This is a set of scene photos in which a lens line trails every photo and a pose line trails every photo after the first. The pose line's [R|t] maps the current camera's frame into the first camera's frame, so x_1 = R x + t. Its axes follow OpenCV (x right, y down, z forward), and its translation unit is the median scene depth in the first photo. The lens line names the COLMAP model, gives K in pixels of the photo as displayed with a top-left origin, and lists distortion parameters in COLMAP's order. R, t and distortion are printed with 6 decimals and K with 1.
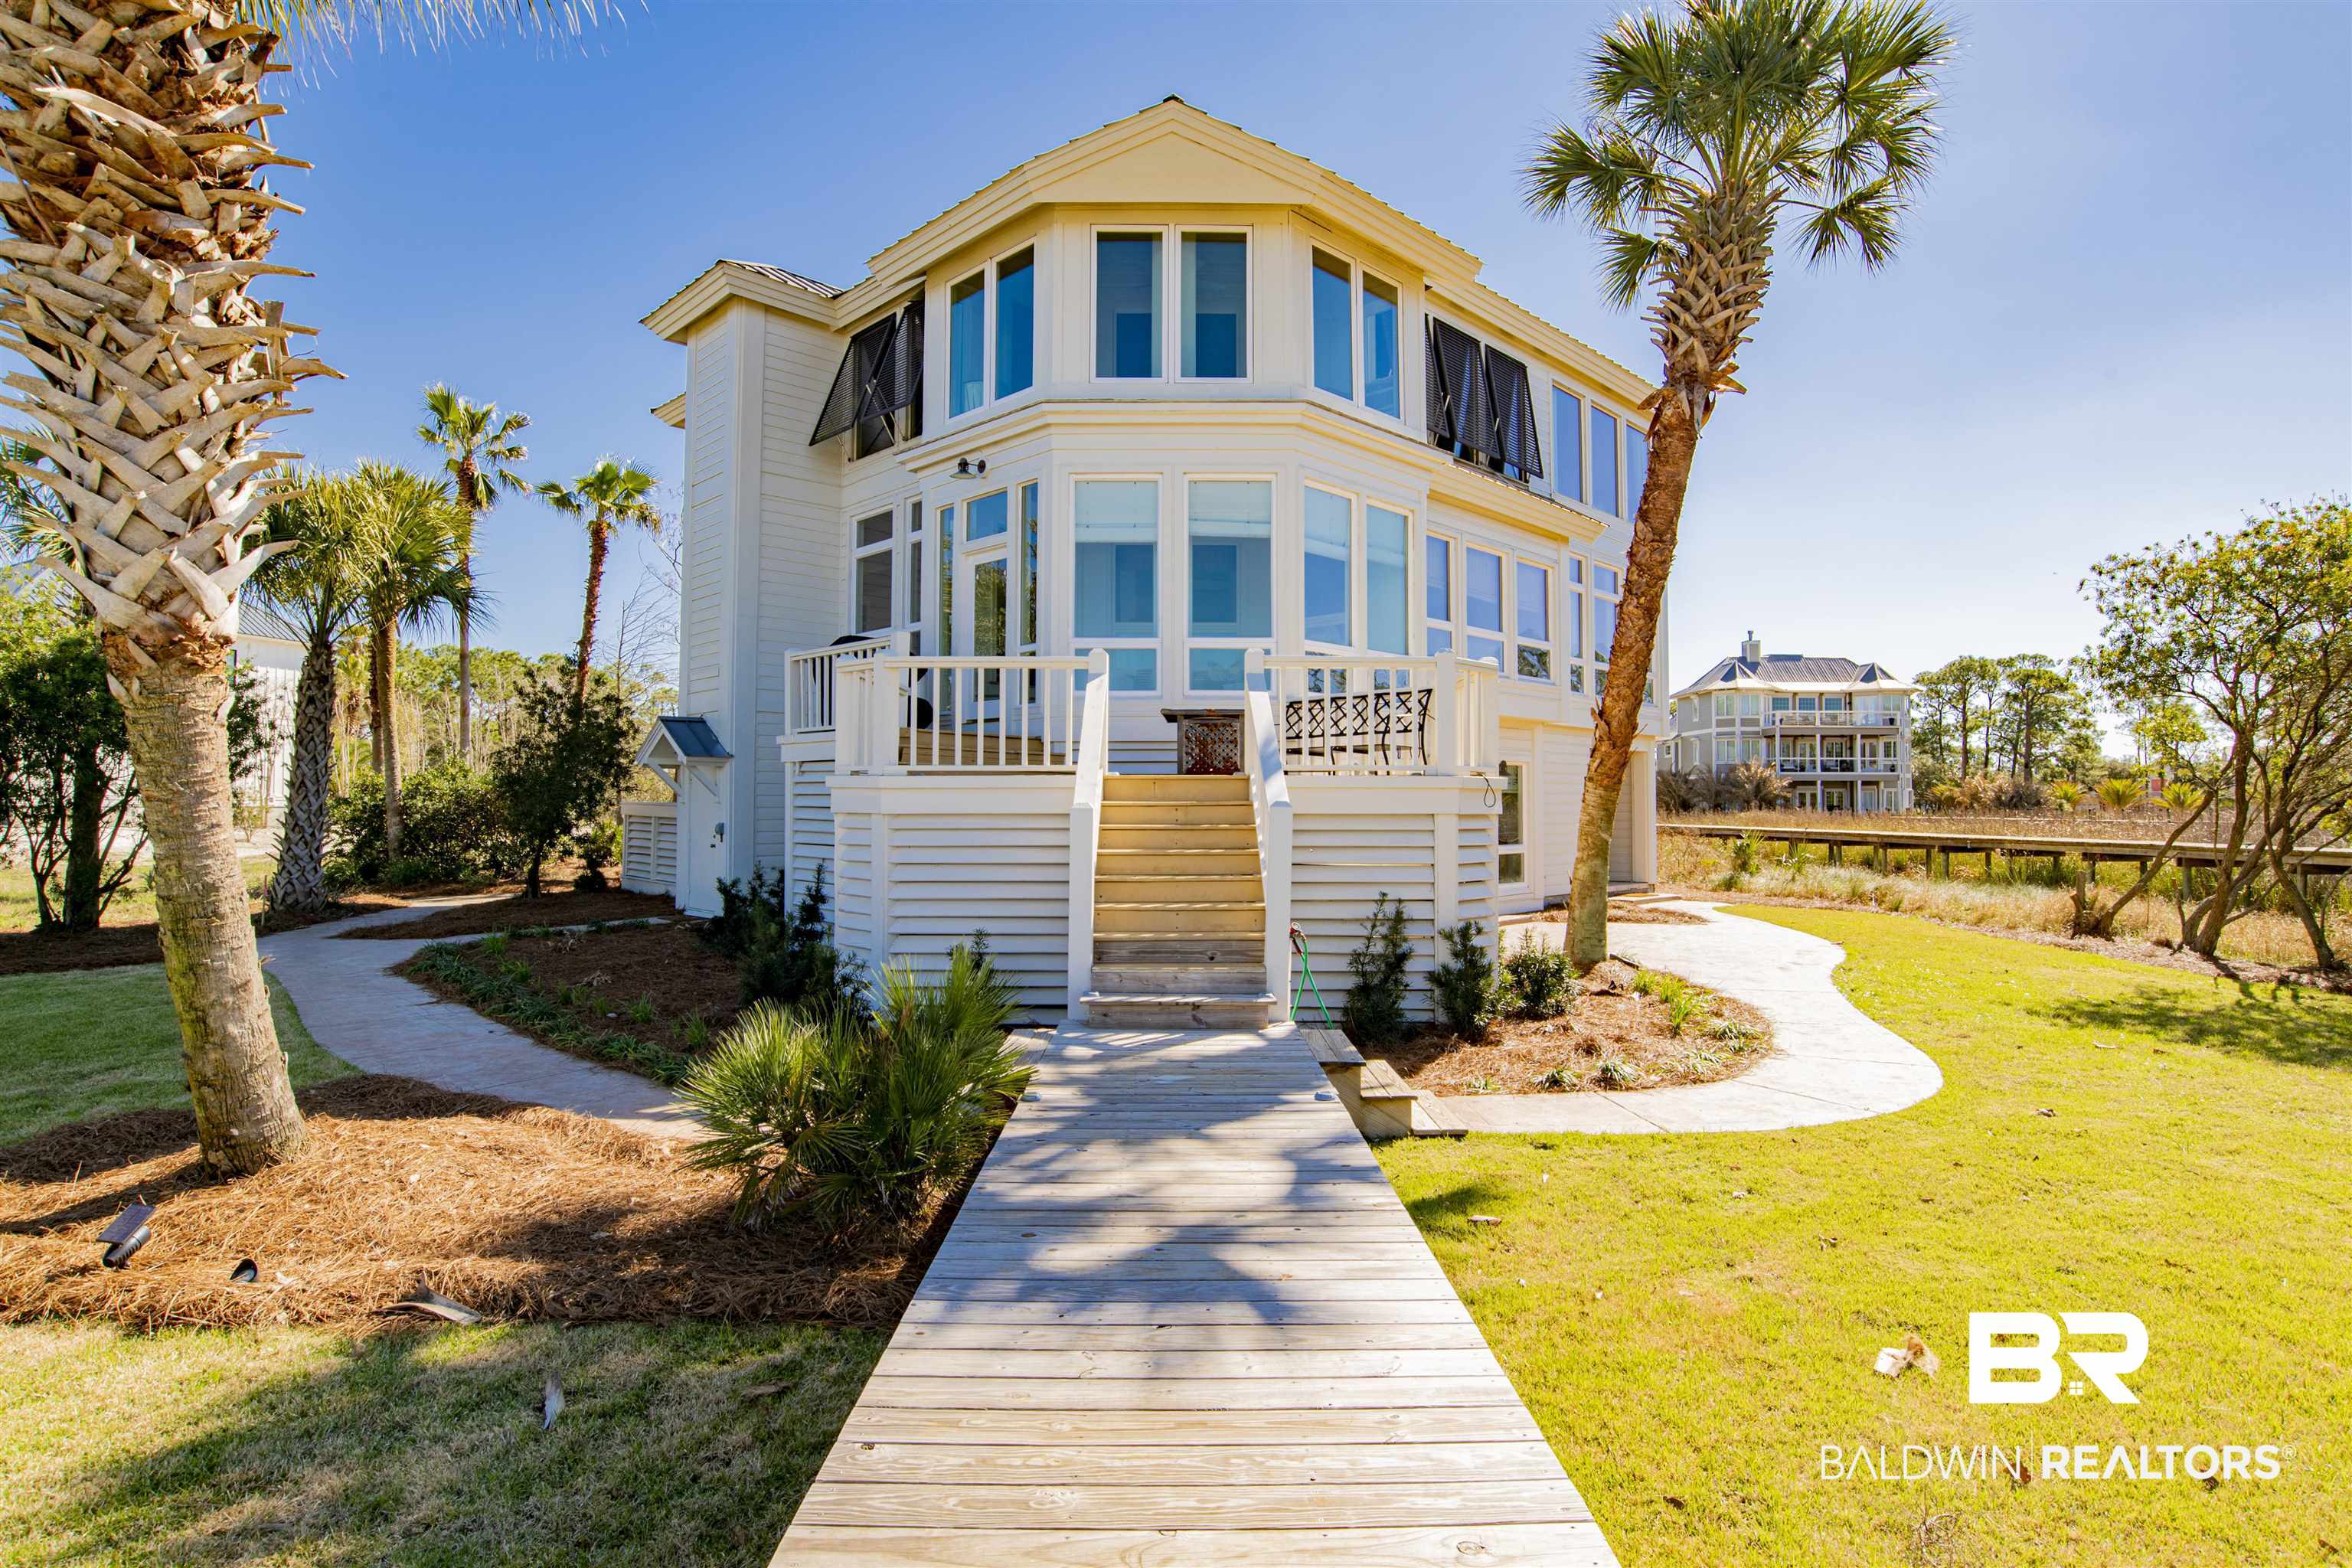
lens RADIAL K [[1203.1, 0, 1176.0], [0, 1203.1, 784.0], [0, 0, 1]] dist [0.000081, 0.000008]
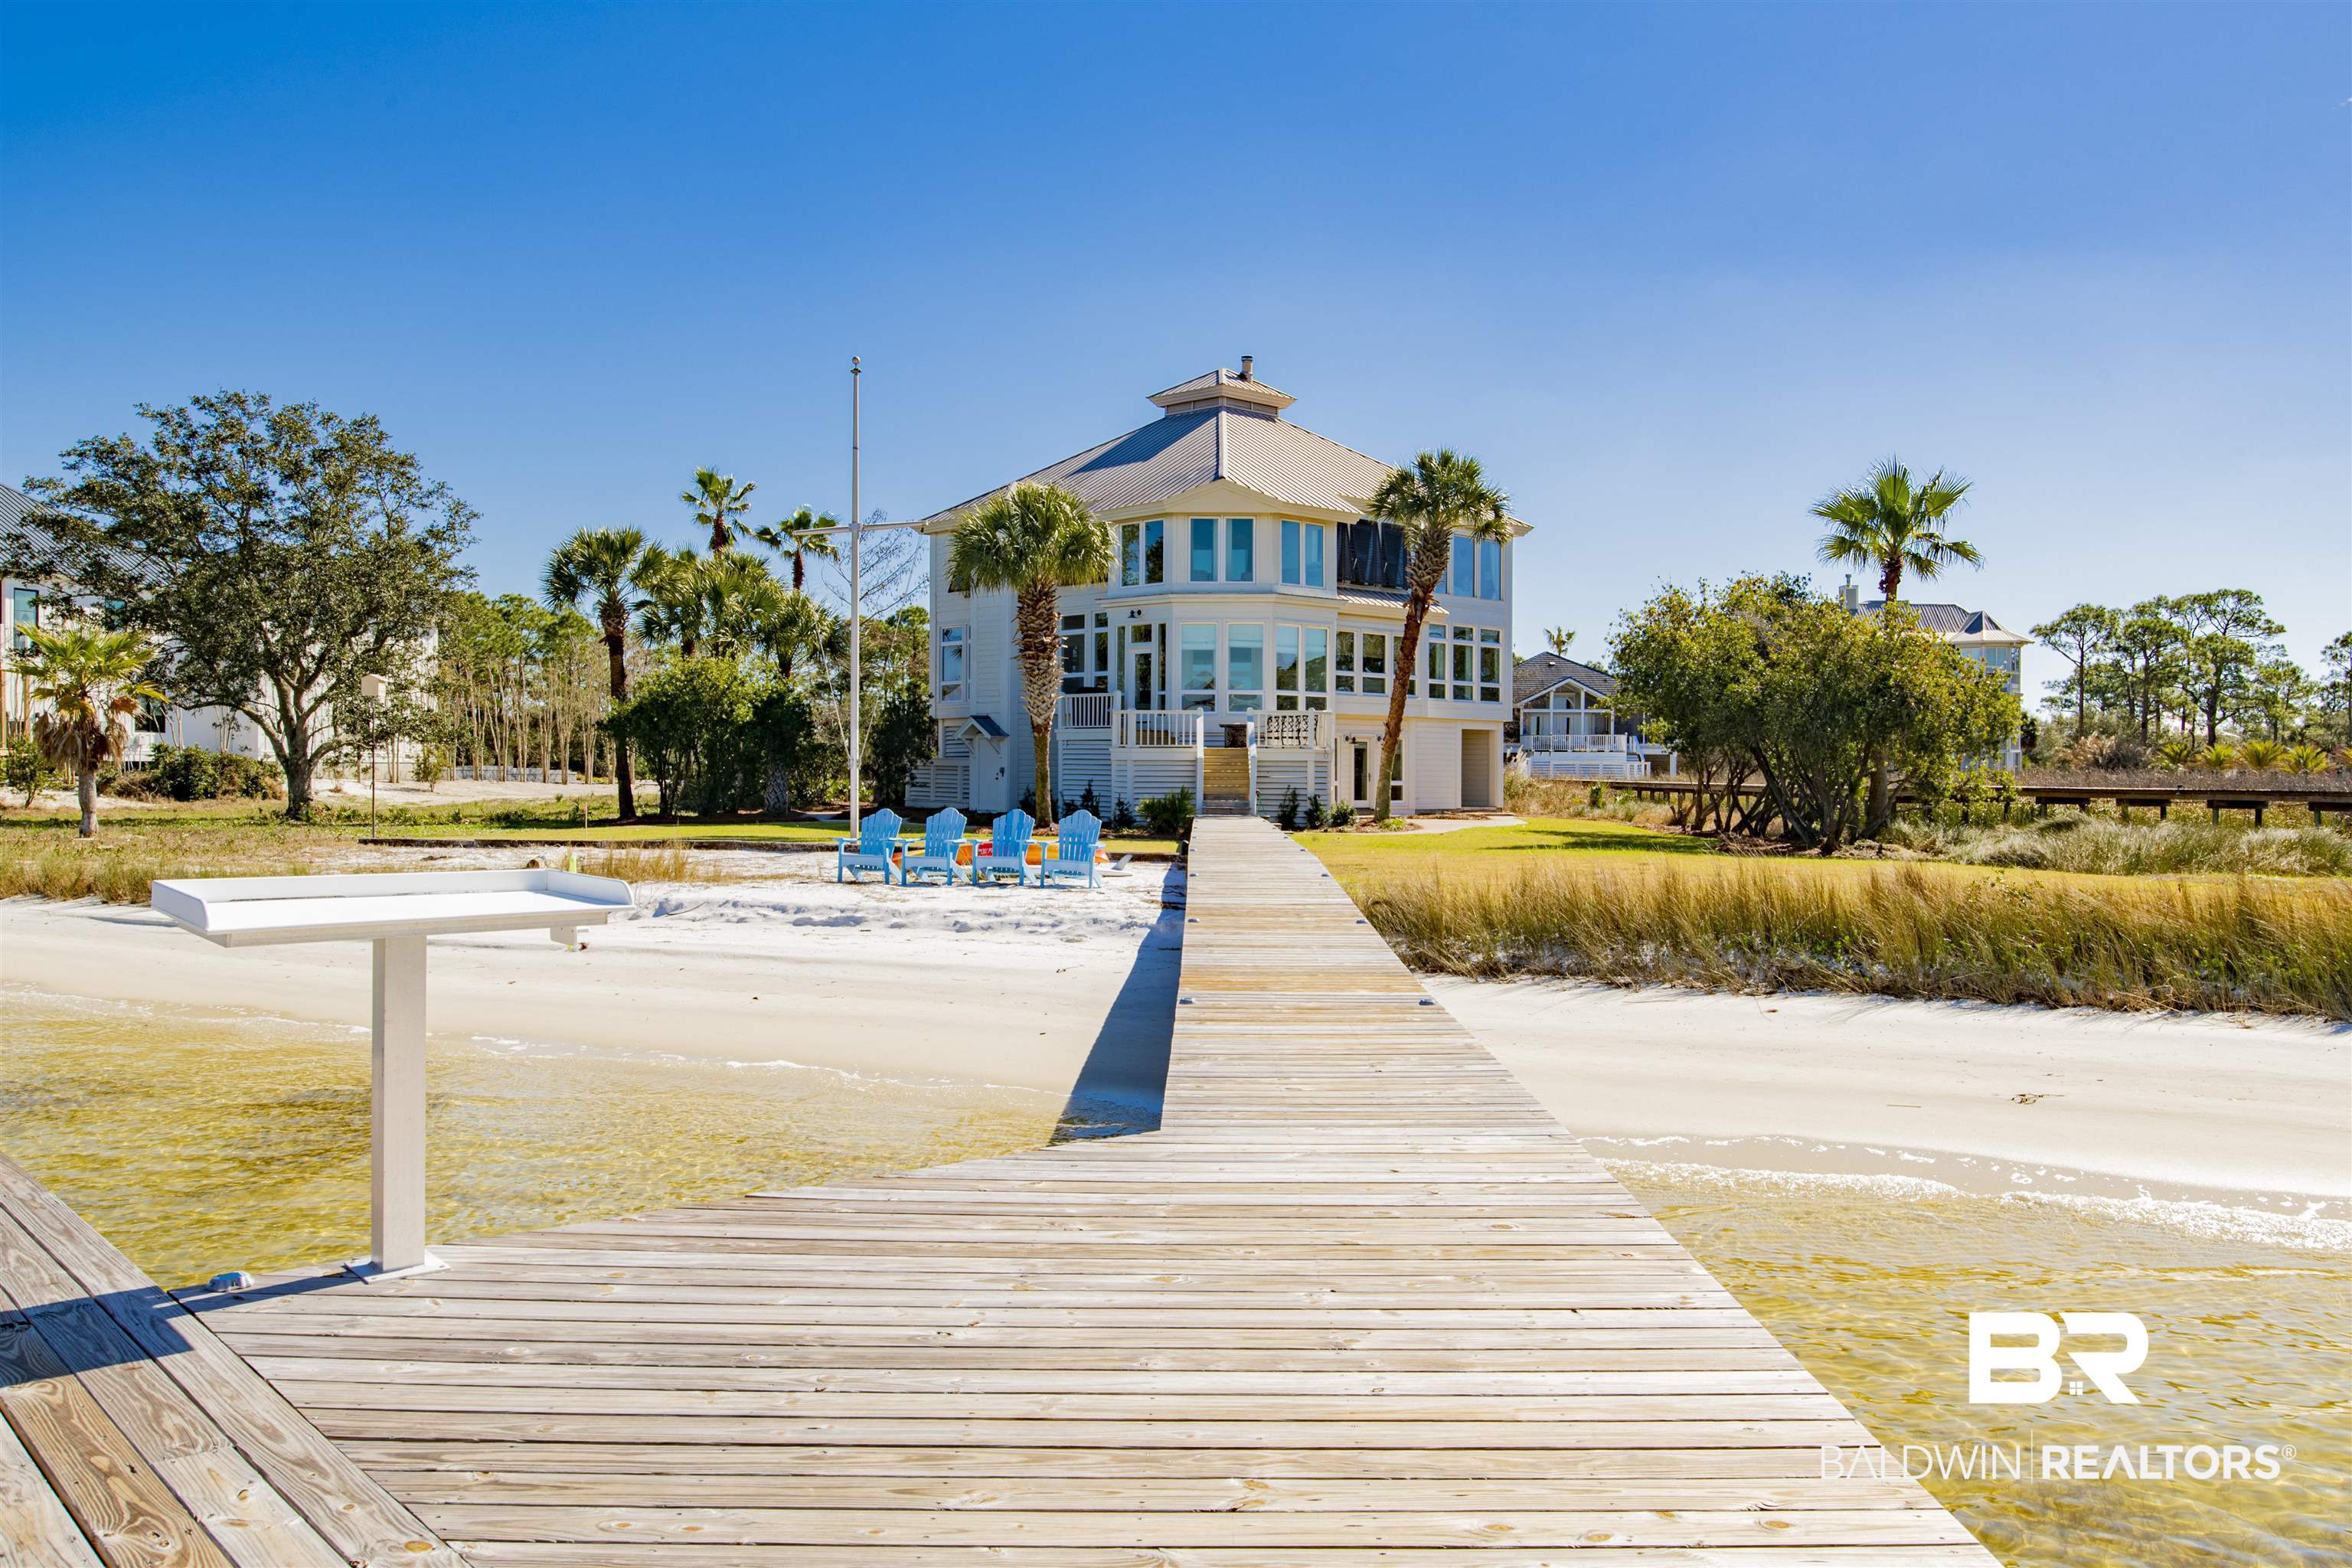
lens RADIAL K [[1769.4, 0, 1176.0], [0, 1769.4, 784.0], [0, 0, 1]] dist [-0.001093, 0.000022]
pose [[0.999808, 0.002382, -0.019424, -0.024708], [-0.001882, 0.999667, 0.025723, -0.022004], [0.019479, -0.025681, 0.999480, -2.427408]]
